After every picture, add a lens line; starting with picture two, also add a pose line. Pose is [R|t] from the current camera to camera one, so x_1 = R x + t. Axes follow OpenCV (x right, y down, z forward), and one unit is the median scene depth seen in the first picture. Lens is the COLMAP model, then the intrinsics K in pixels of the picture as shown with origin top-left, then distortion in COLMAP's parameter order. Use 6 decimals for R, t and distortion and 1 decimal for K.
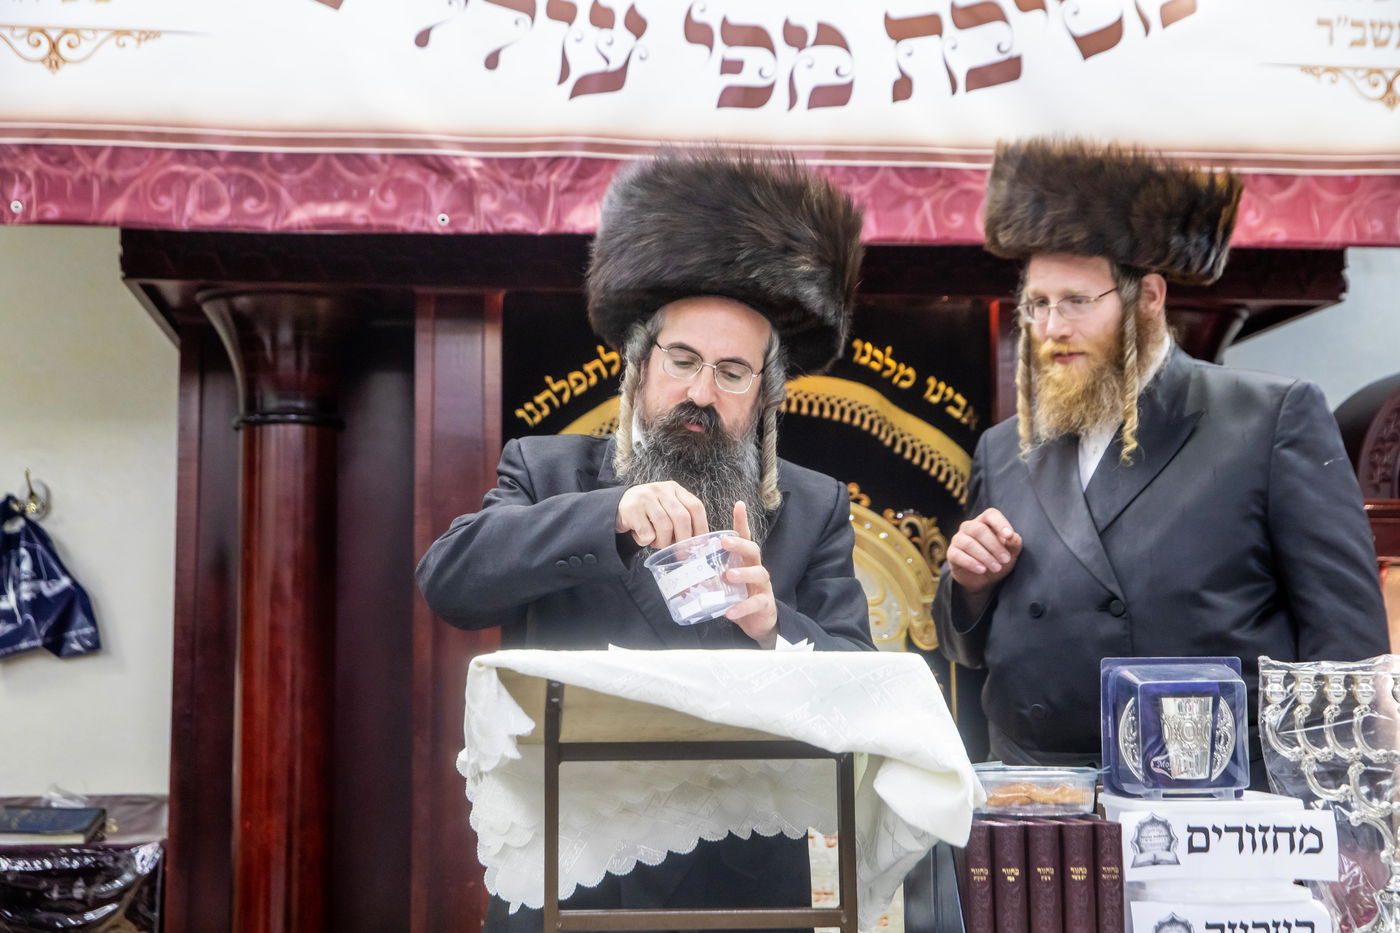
lens RADIAL K [[2054.6, 0, 755.8], [0, 2054.6, 467.9], [0, 0, 1]] dist [0.114163, 0.106913]
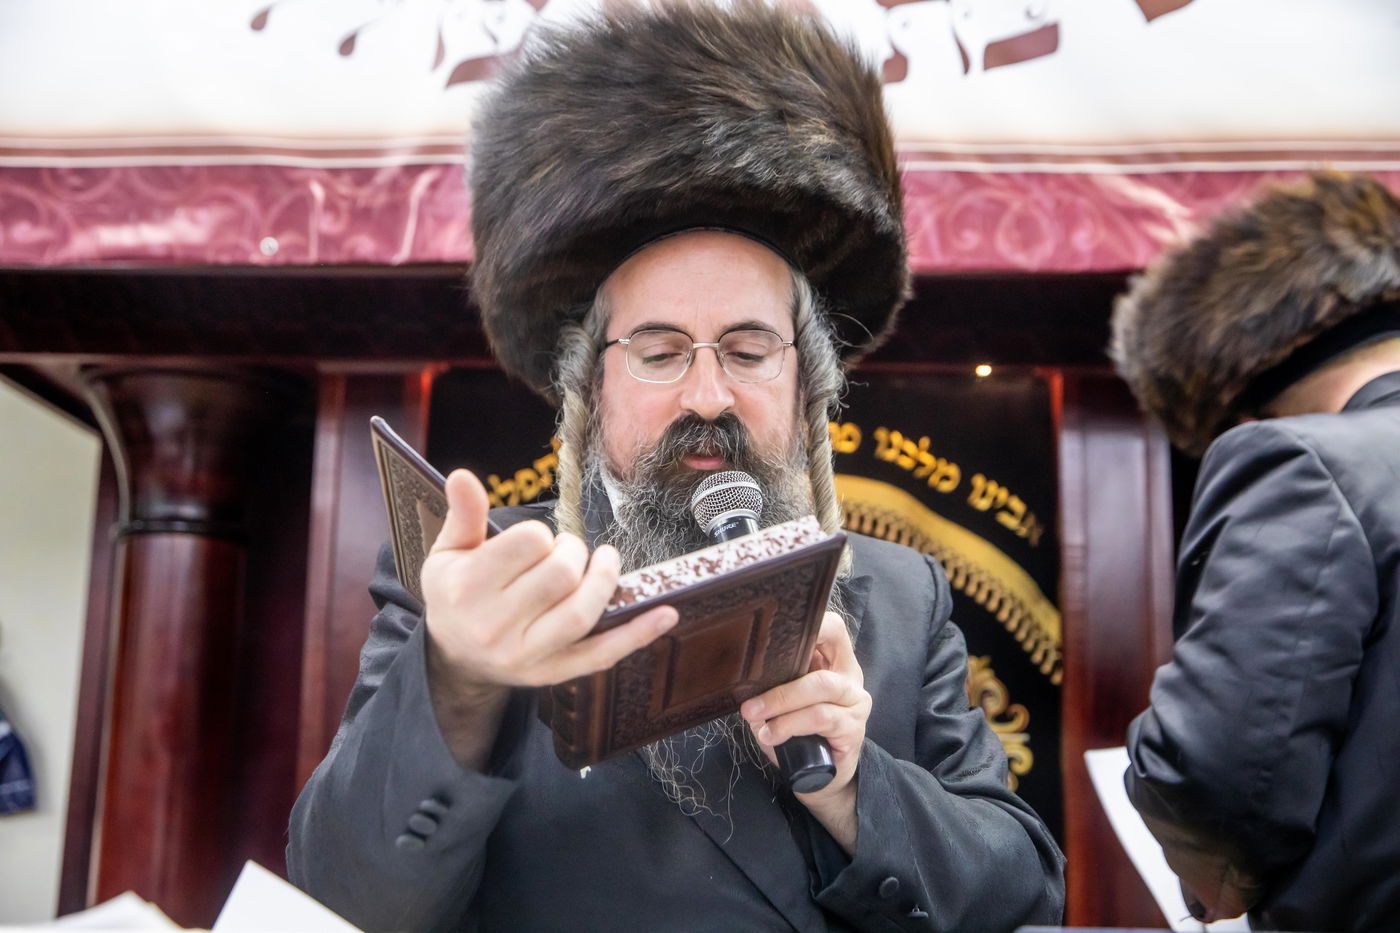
lens RADIAL K [[1778.3, 0, 700.0], [0, 1778.3, 466.5], [0, 0, 1]] dist [0.117154, 0.042357]
pose [[0.988157, -0.006986, -0.153287, 0.084896], [-0.006707, 0.996042, -0.088630, 0.013120], [0.153299, 0.088608, 0.984199, 0.316169]]
